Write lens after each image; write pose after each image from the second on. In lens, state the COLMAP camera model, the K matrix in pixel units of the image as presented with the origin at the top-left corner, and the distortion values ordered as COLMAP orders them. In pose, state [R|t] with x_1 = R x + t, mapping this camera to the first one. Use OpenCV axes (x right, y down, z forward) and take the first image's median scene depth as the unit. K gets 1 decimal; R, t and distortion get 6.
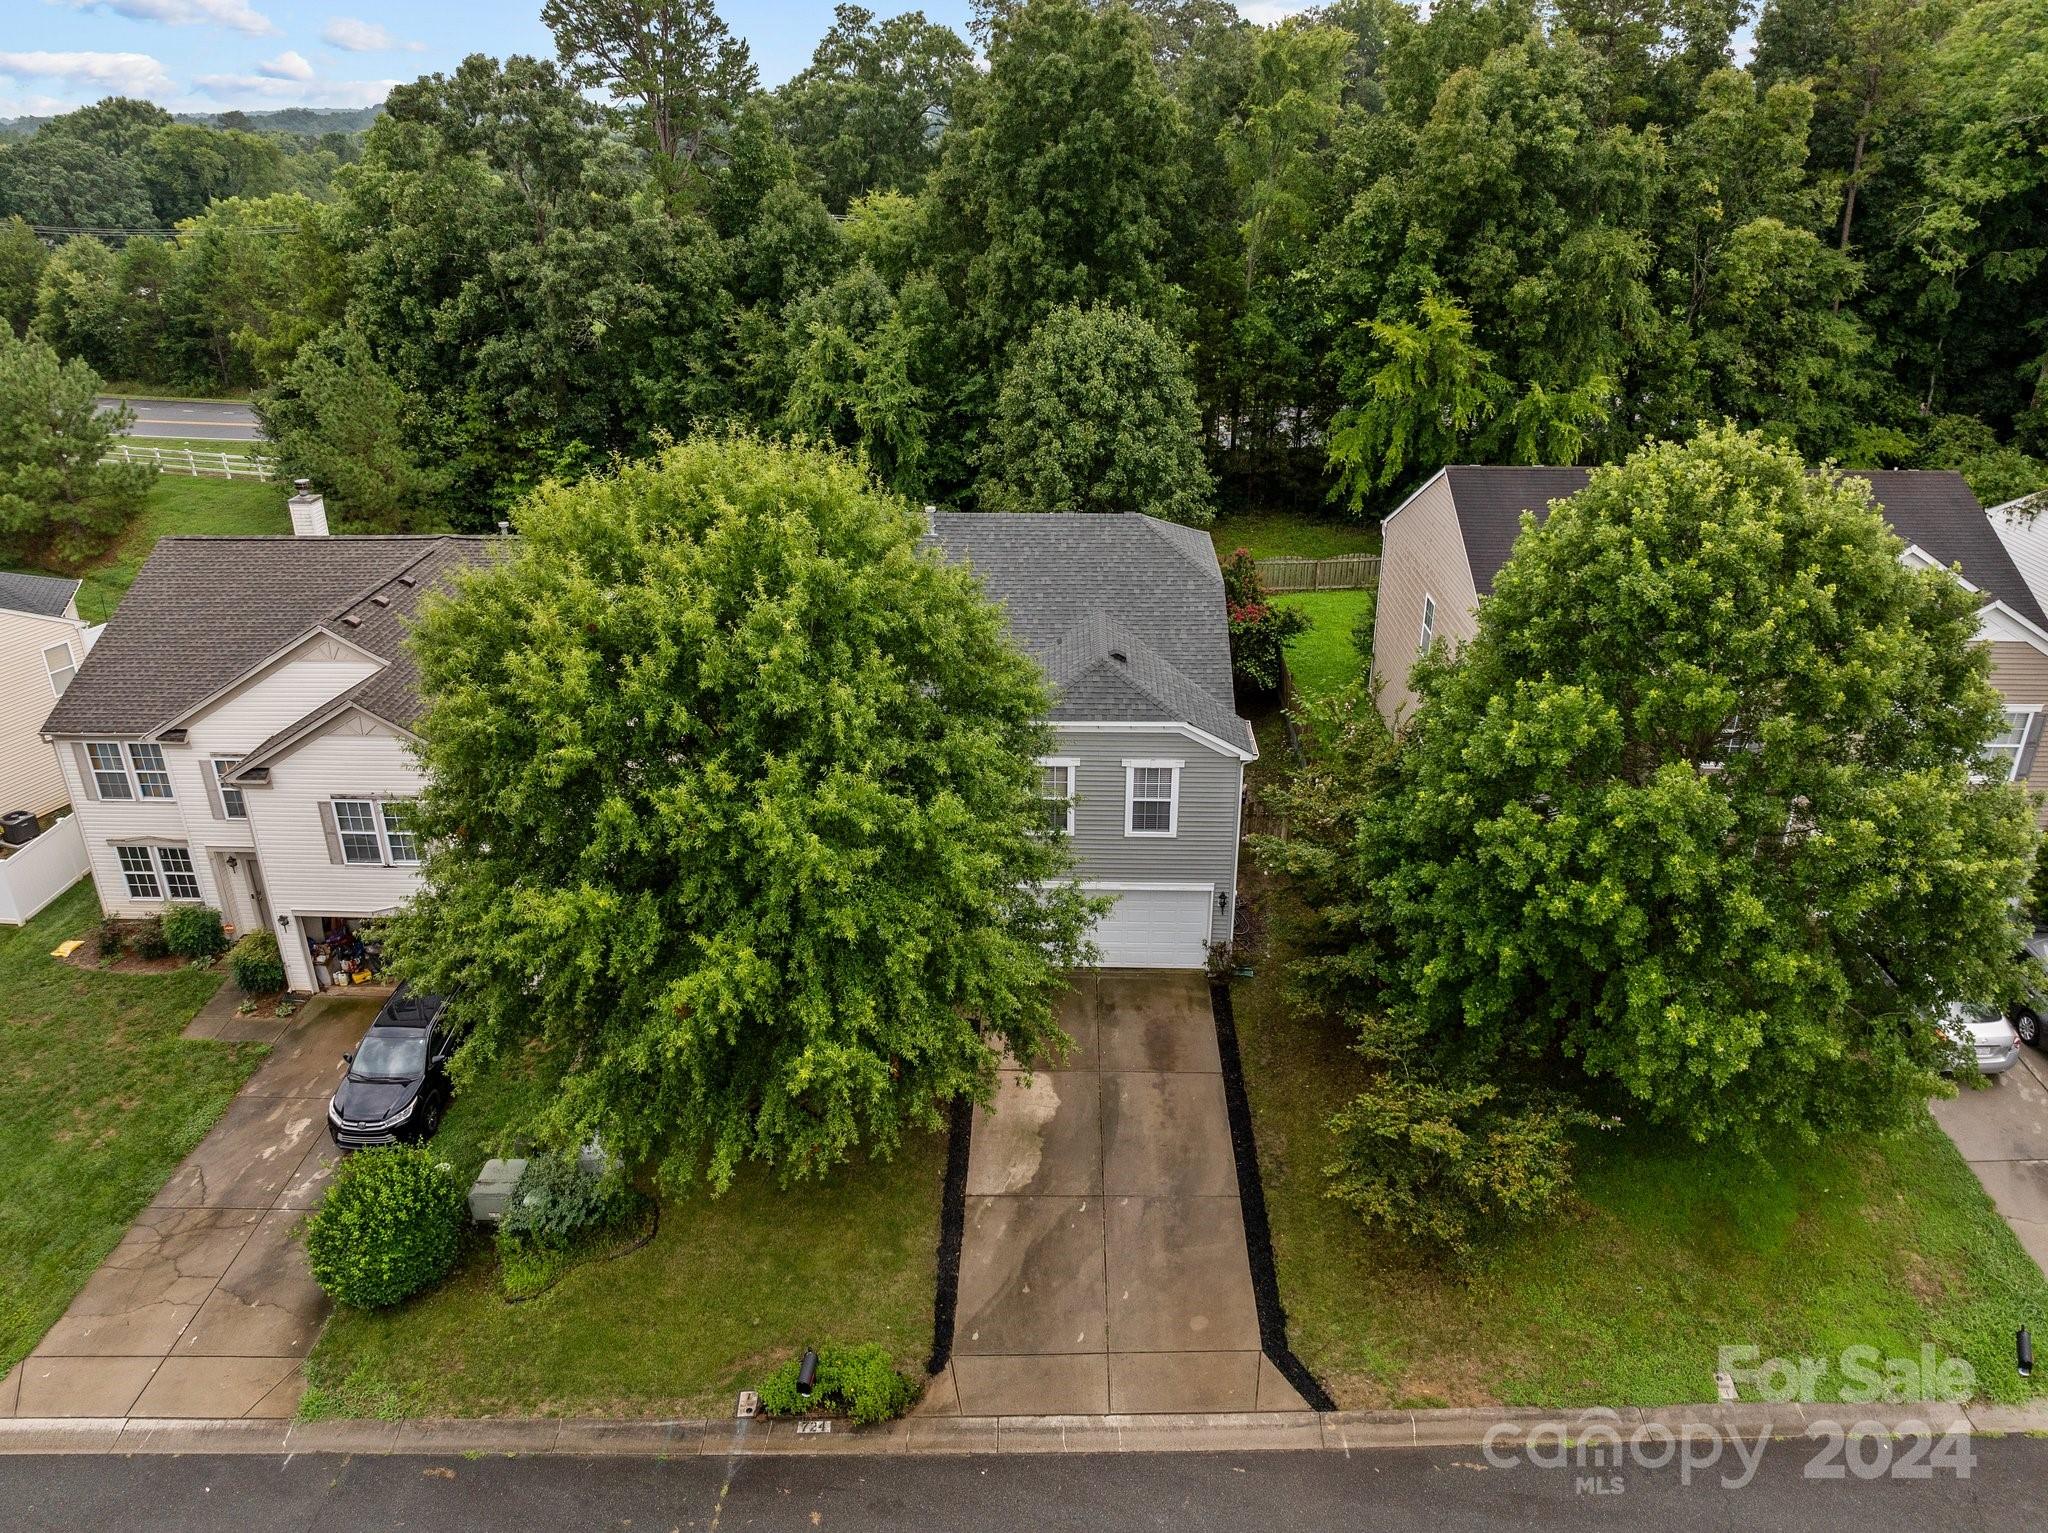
lens RADIAL K [[1466.8, 0, 1016.8], [0, 1466.8, 756.9], [0, 0, 1]] dist [-0.025253, 0.005287]
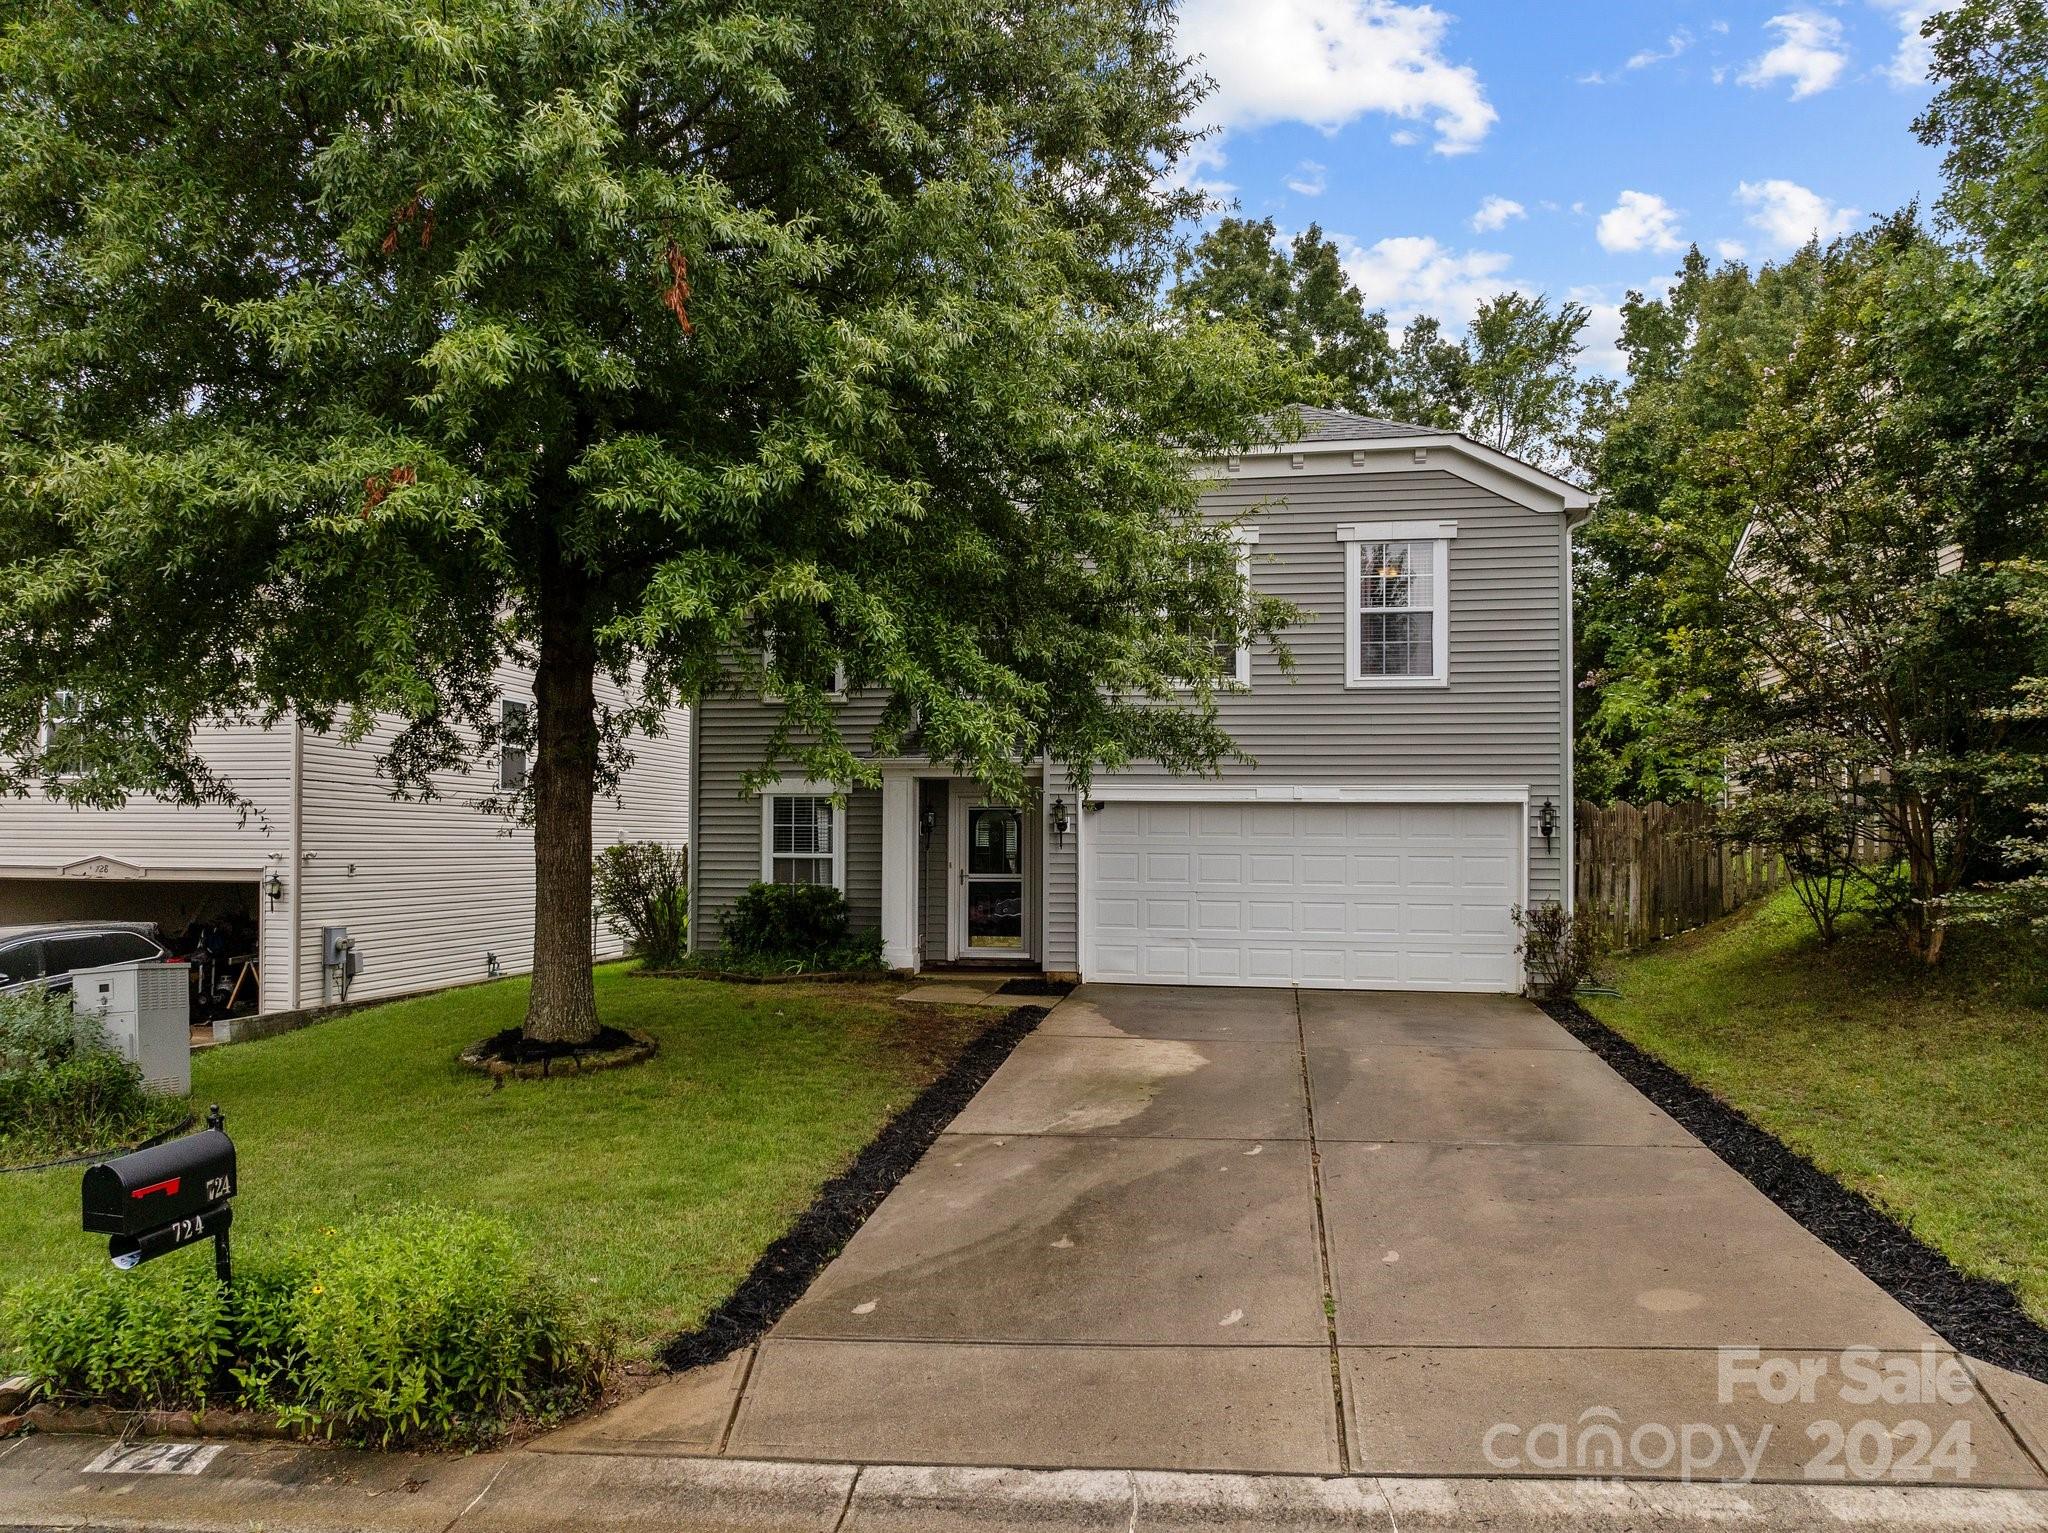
lens RADIAL K [[1466.8, 0, 1027.7], [0, 1466.8, 777.3], [0, 0, 1]] dist [-0.025253, 0.005287]
pose [[0.990545, 0.008098, -0.136947, 0.040576], [-0.070046, 0.888177, -0.454131, 0.415429], [0.117955, 0.459430, 0.880347, 0.673314]]
